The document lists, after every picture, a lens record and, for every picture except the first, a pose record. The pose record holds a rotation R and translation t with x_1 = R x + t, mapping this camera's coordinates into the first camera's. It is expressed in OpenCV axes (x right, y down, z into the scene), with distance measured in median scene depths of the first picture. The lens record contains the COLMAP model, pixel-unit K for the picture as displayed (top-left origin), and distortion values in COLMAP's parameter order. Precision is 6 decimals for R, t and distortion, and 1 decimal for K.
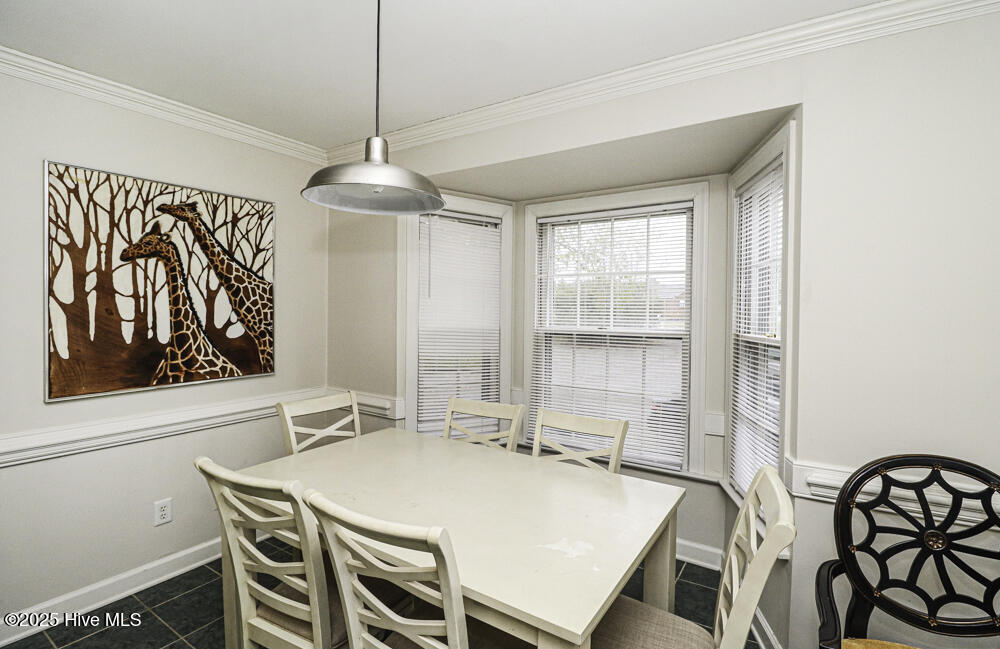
lens RADIAL K [[480.8, 0, 497.8], [0, 480.8, 315.4], [0, 0, 1]] dist [-0.010916, -0.002078]
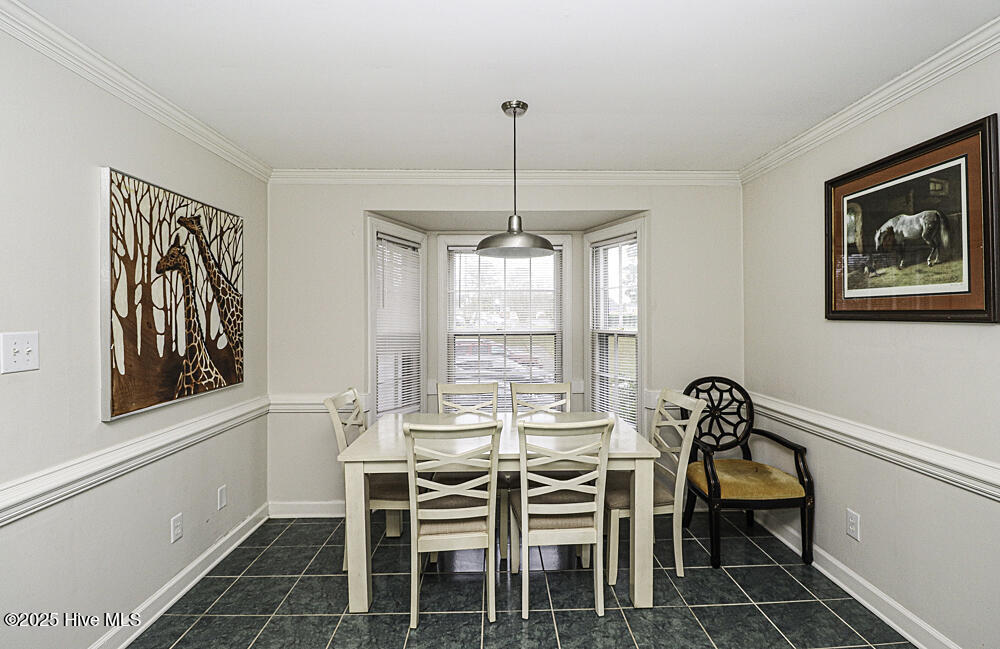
lens RADIAL K [[480.8, 0, 504.4], [0, 480.8, 317.2], [0, 0, 1]] dist [-0.010916, -0.002078]
pose [[0.824467, -0.016210, 0.565677, -0.717161], [0.021923, 0.999754, -0.003303, -0.004189], [-0.565485, 0.015125, 0.824620, -0.205500]]
